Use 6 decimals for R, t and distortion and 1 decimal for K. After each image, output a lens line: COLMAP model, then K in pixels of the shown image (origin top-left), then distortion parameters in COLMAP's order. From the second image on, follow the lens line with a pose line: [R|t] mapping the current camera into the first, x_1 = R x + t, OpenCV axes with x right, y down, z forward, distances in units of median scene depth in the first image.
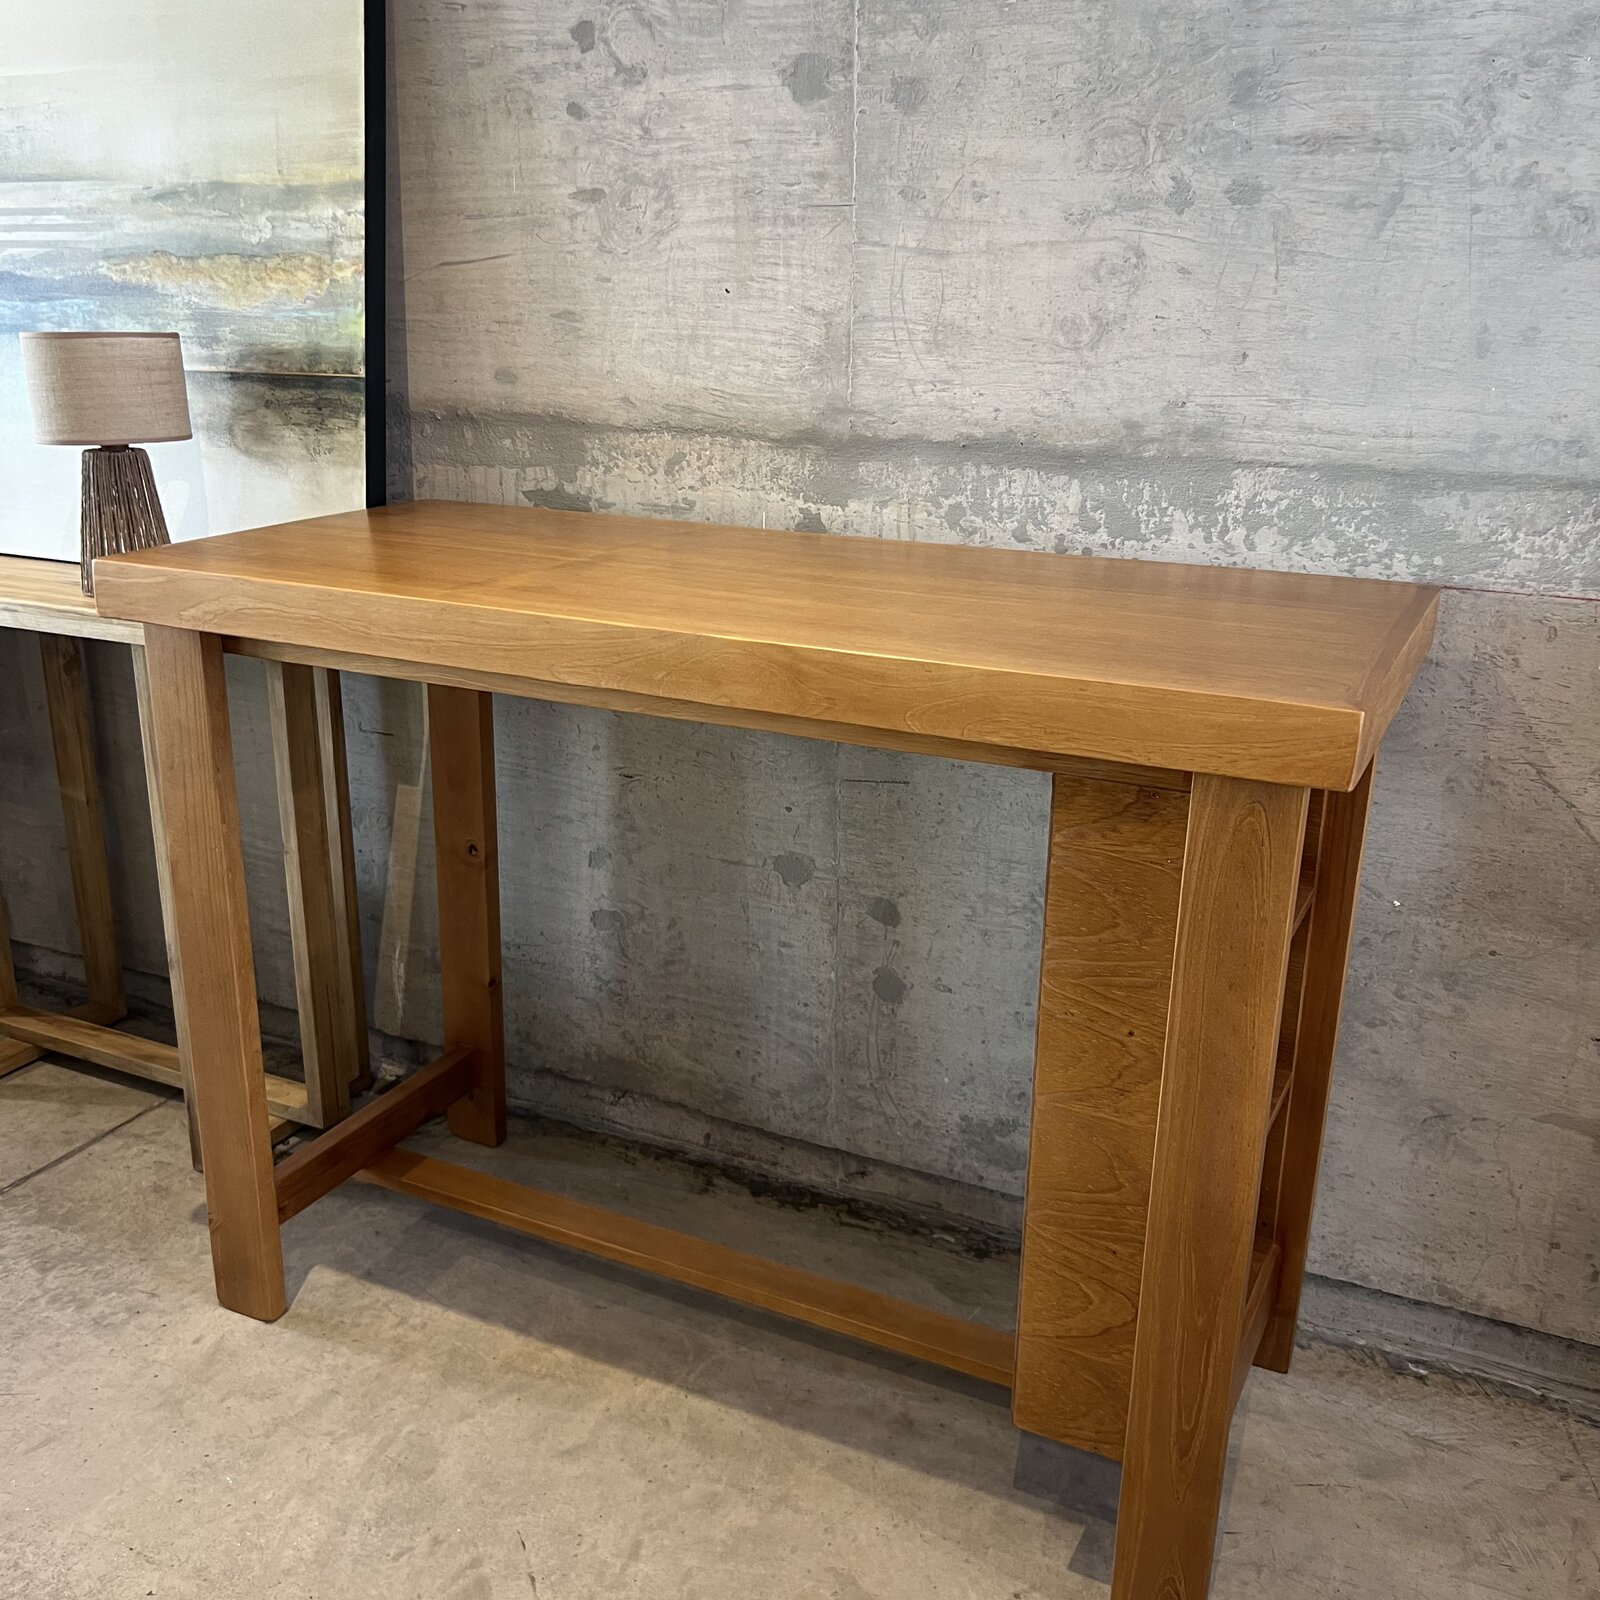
lens RADIAL K [[1609.3, 0, 804.6], [0, 1609.3, 801.4], [0, 0, 1]] dist [0.082195, -0.148864]
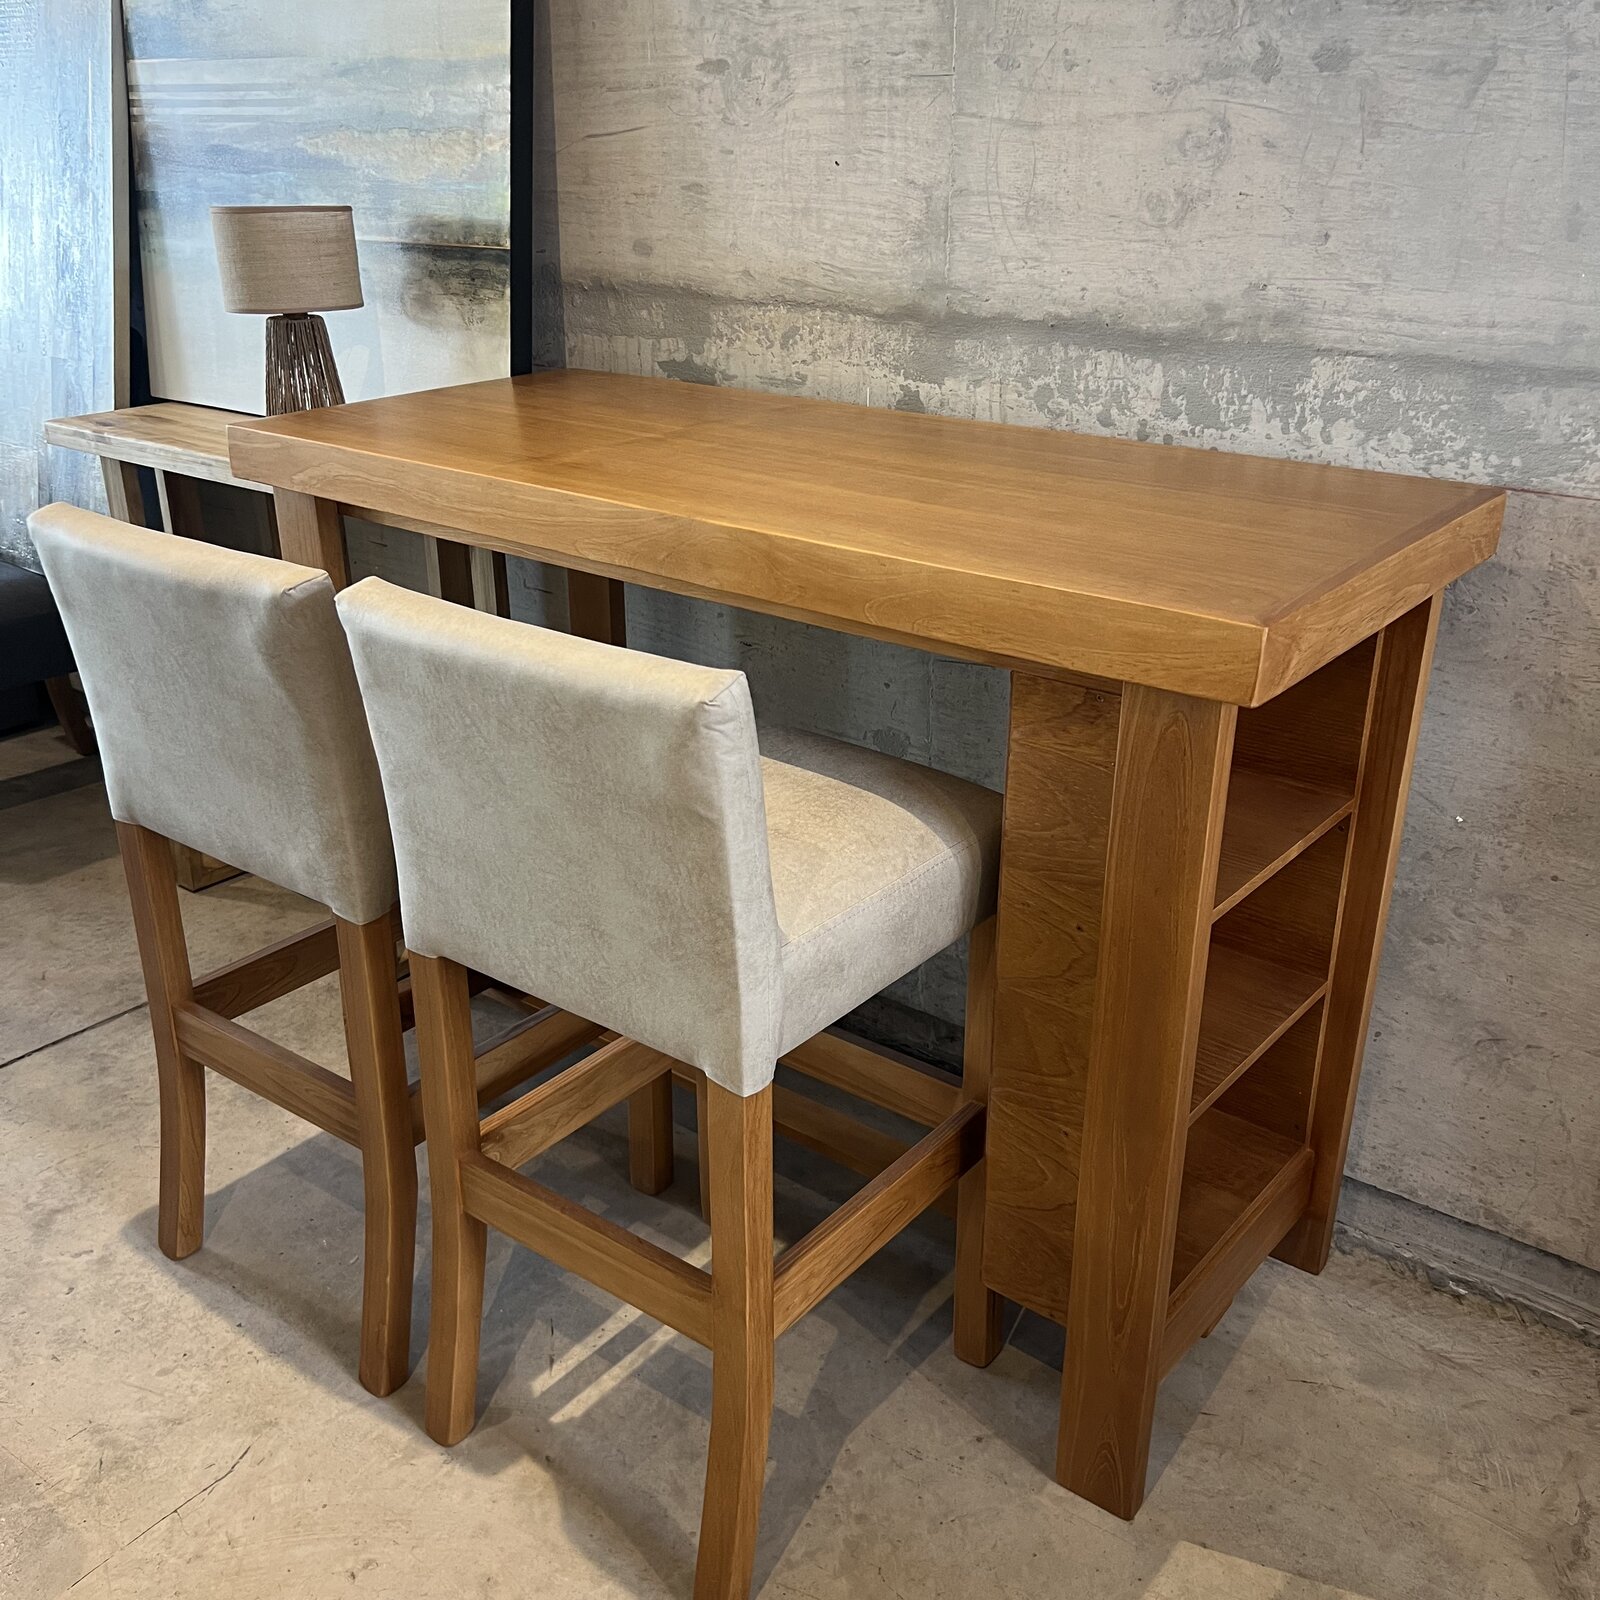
lens RADIAL K [[1617.9, 0, 815.3], [0, 1617.9, 813.3], [0, 0, 1]] dist [0.030474, -0.018682]
pose [[0.976946, 0.072539, -0.200785, 0.181235], [-0.052729, 0.993354, 0.102314, -0.019004], [0.206872, -0.089368, 0.974278, -0.019135]]
